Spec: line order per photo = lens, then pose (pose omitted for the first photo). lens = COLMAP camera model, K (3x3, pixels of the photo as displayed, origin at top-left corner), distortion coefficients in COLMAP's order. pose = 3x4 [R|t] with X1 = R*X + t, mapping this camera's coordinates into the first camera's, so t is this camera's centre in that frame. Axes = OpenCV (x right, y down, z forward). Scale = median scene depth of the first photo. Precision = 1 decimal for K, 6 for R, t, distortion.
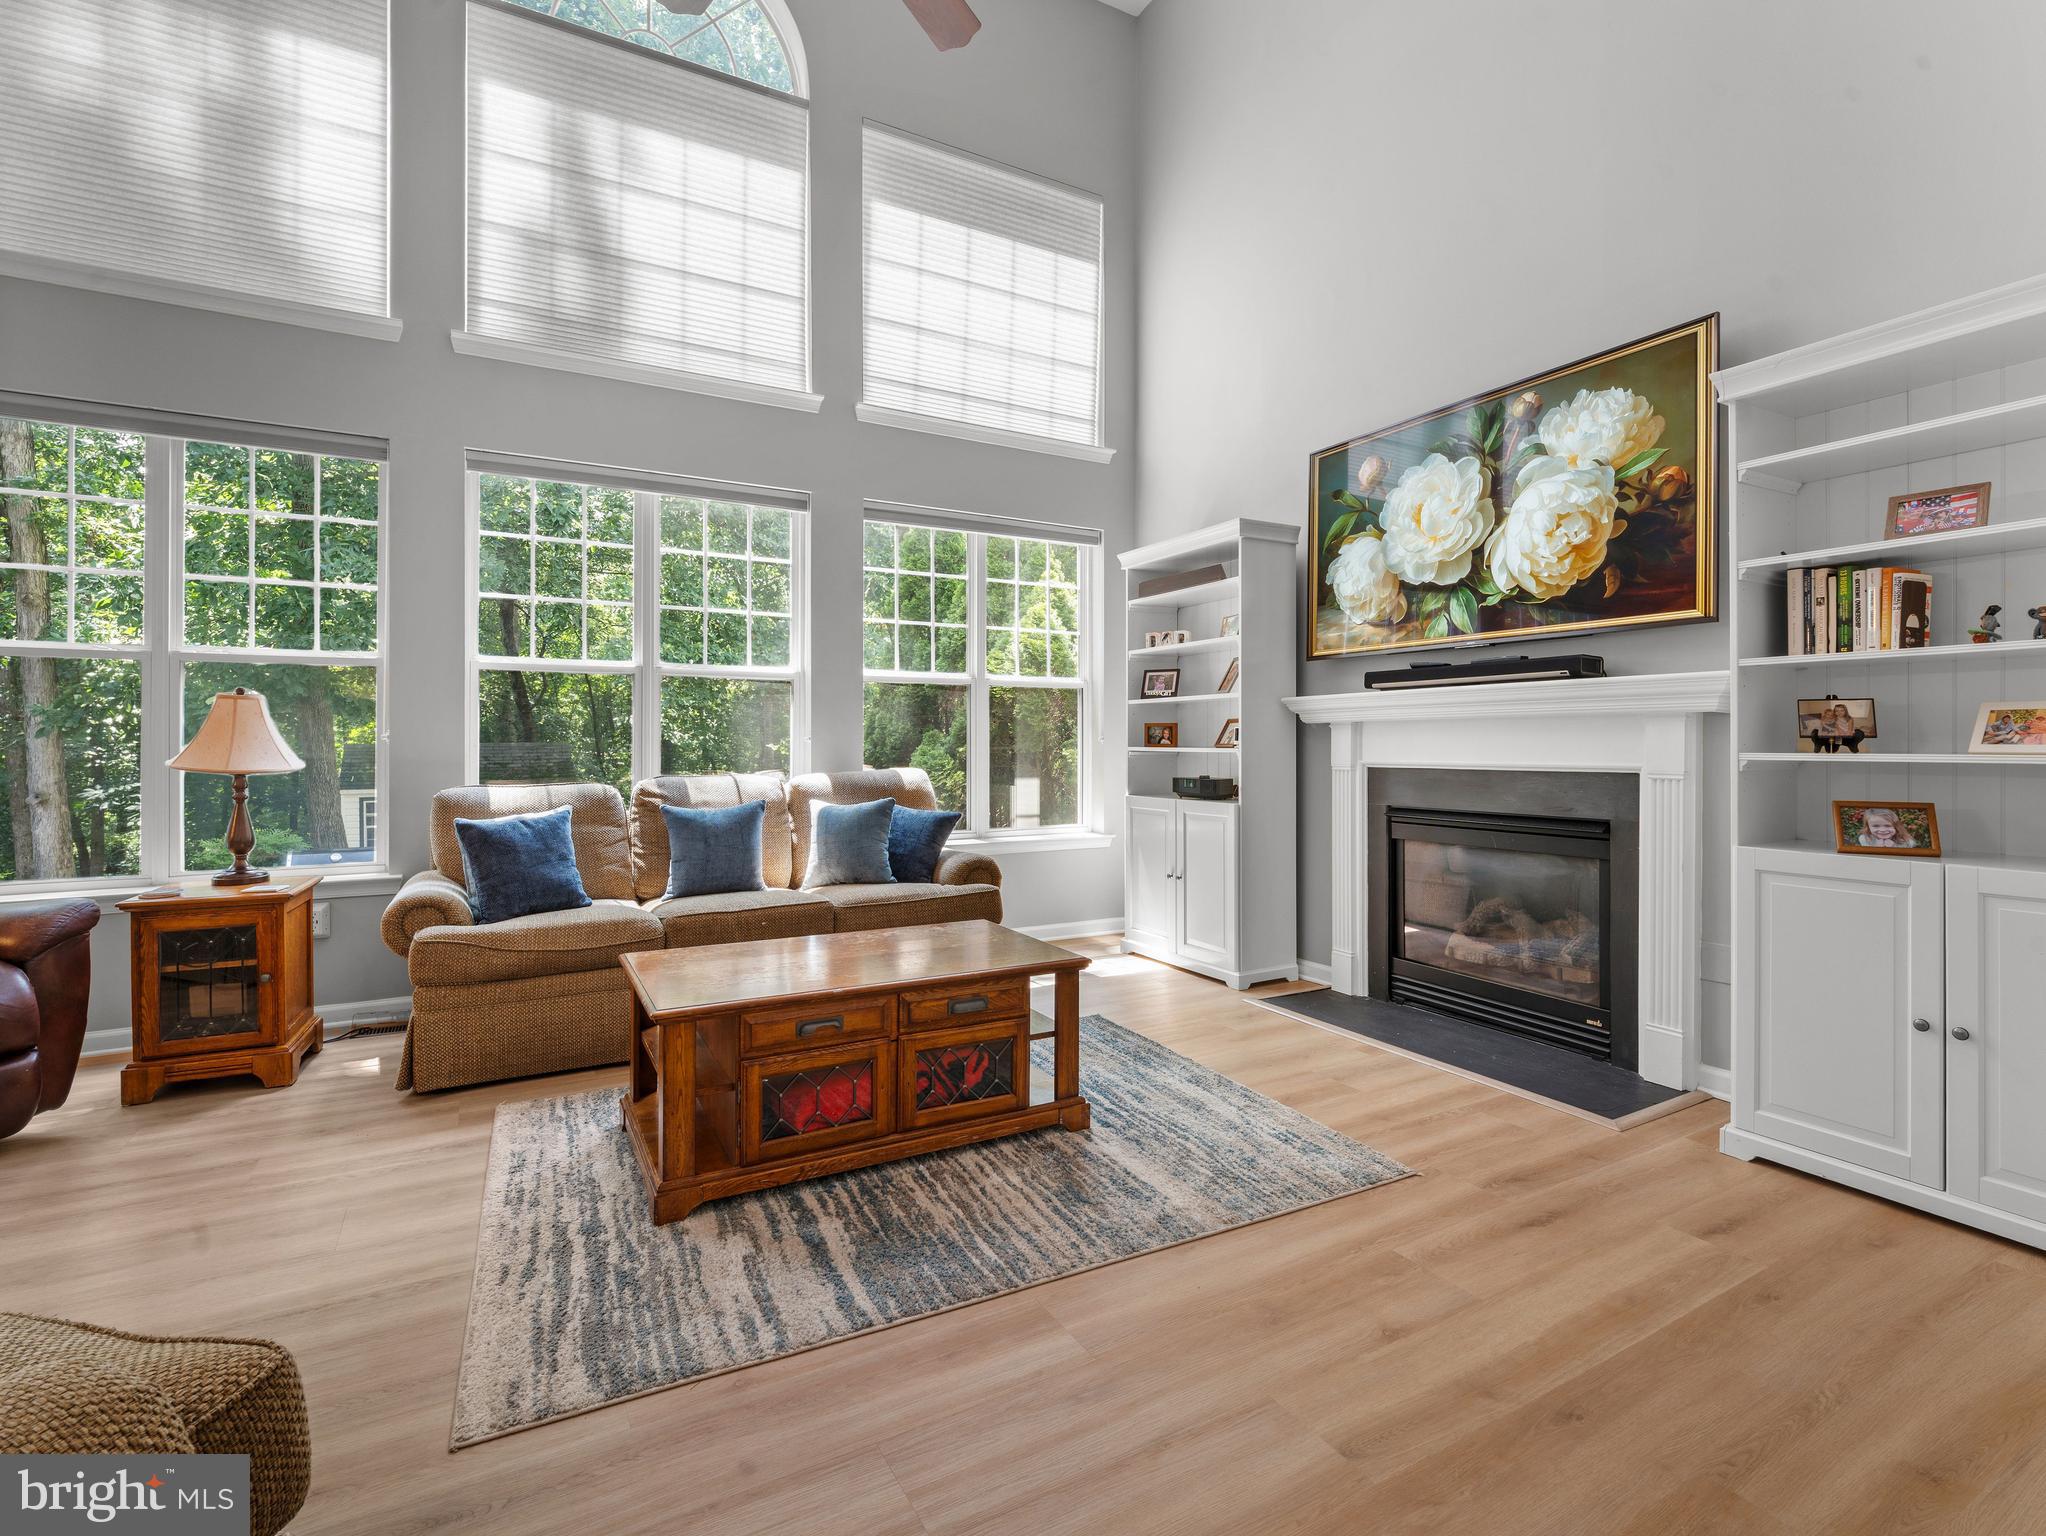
lens RADIAL K [[966.8, 0, 1035.9], [0, 966.8, 739.8], [0, 0, 1]] dist [0.006189, -0.000058]
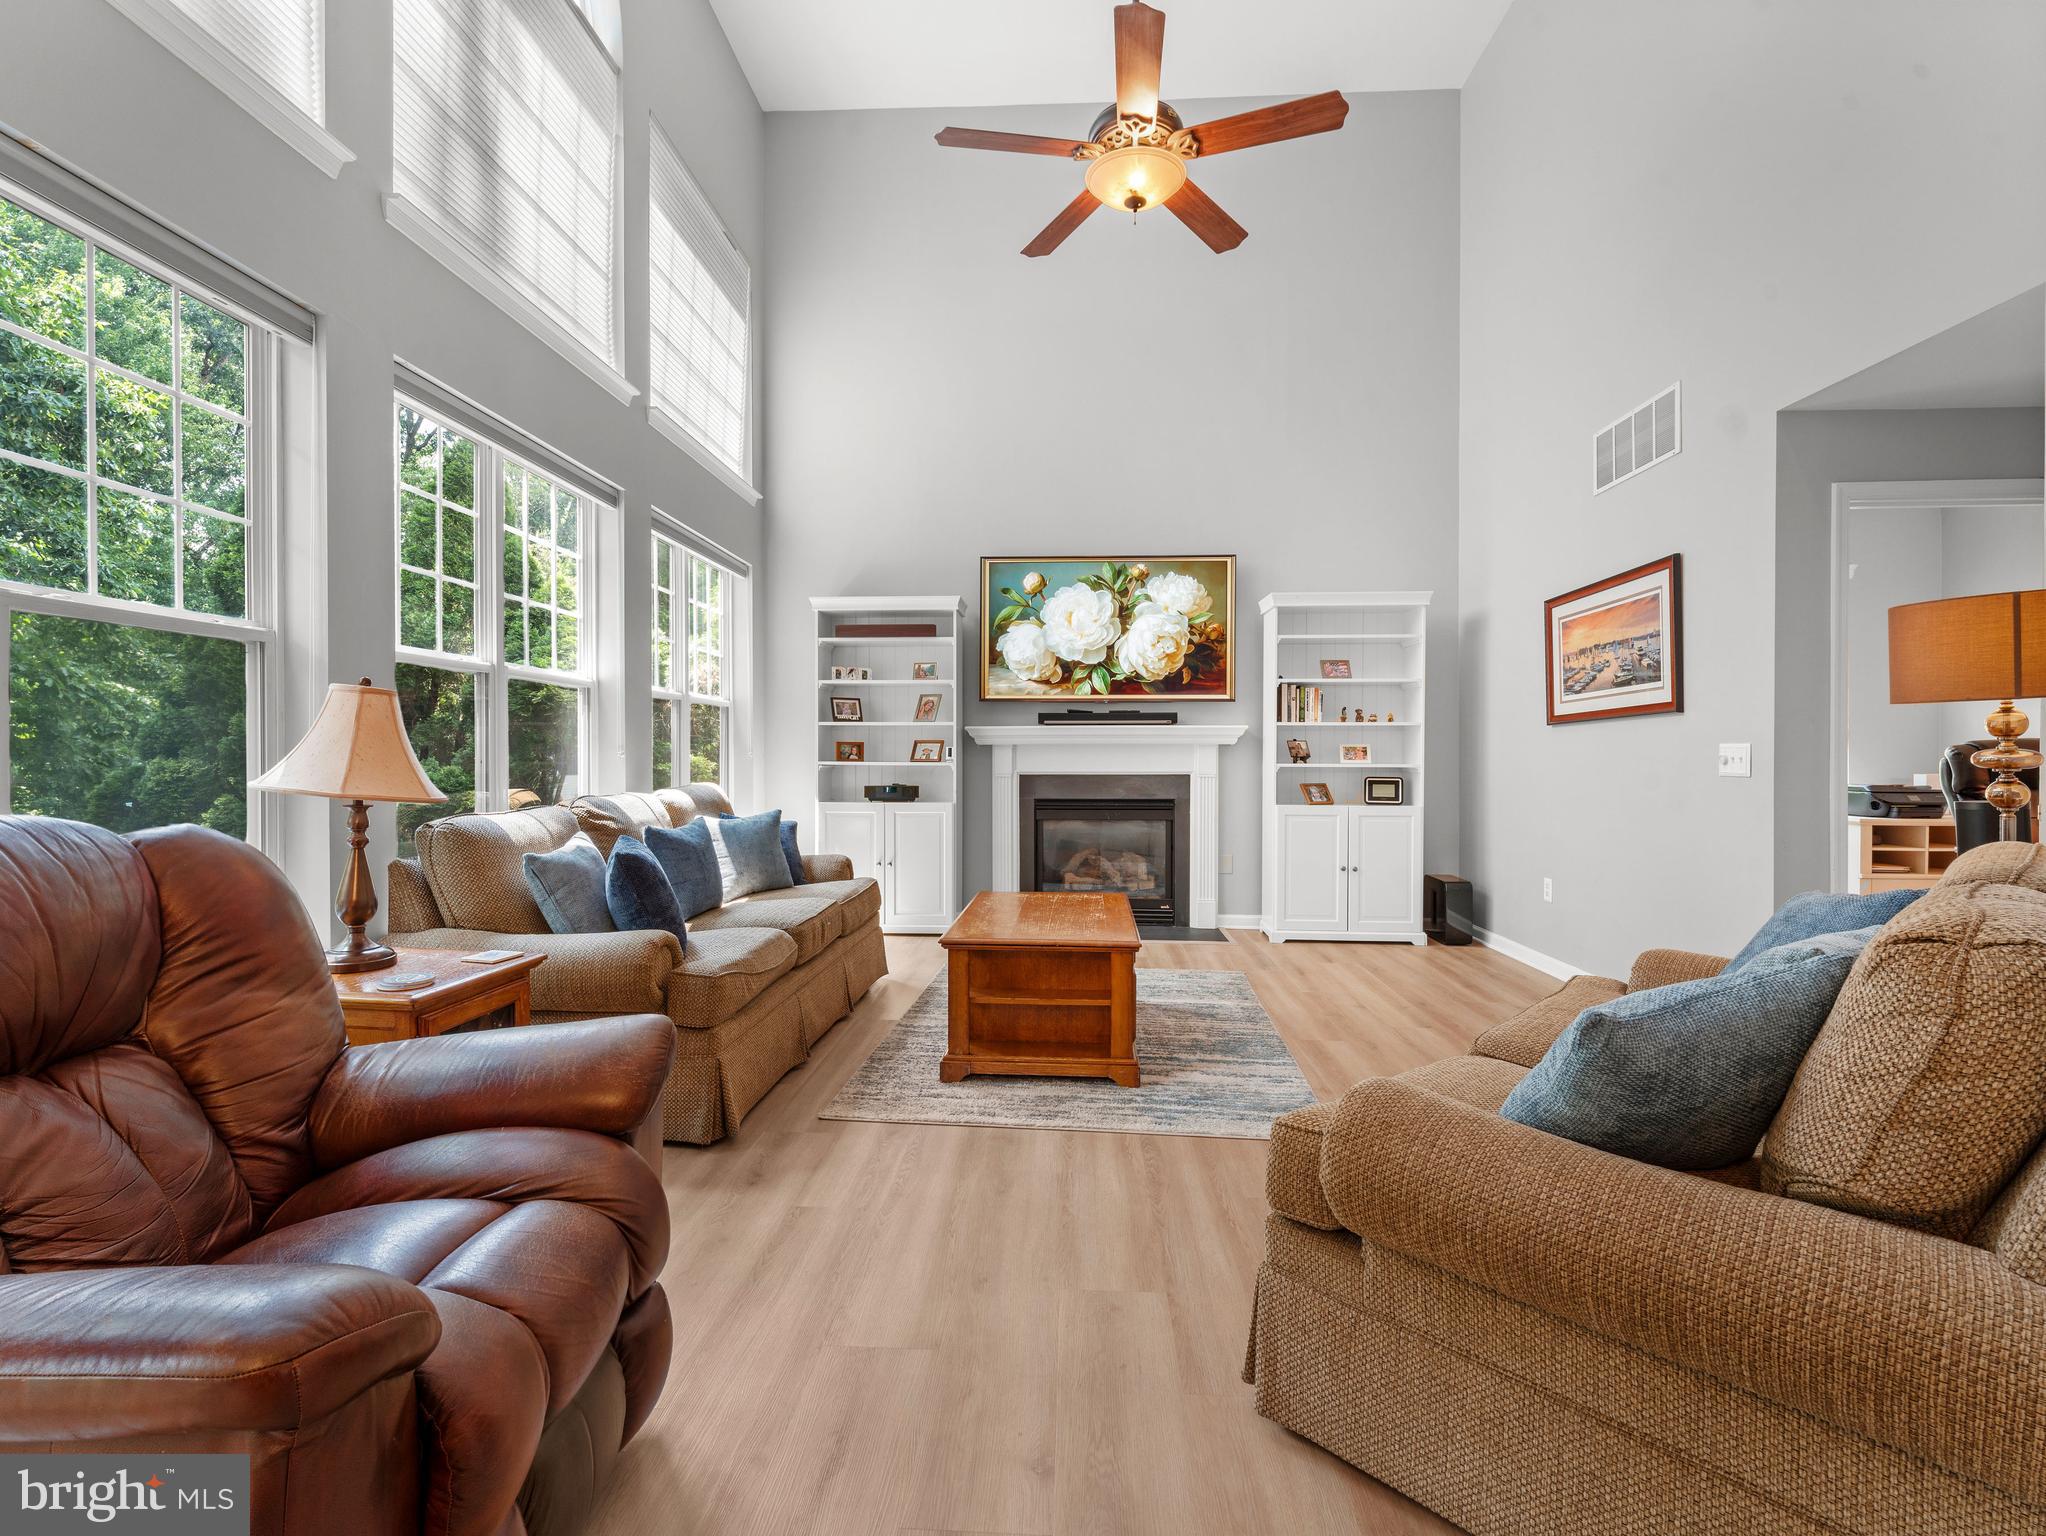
lens RADIAL K [[937.4, 0, 1023.0], [0, 937.4, 768.0], [0, 0, 1]] dist [0.001896, -0.000182]
pose [[0.536964, -0.009465, 0.843552, -1.036640], [-0.005718, 0.999873, 0.014859, -0.004297], [-0.843586, -0.012803, 0.536842, 0.236474]]
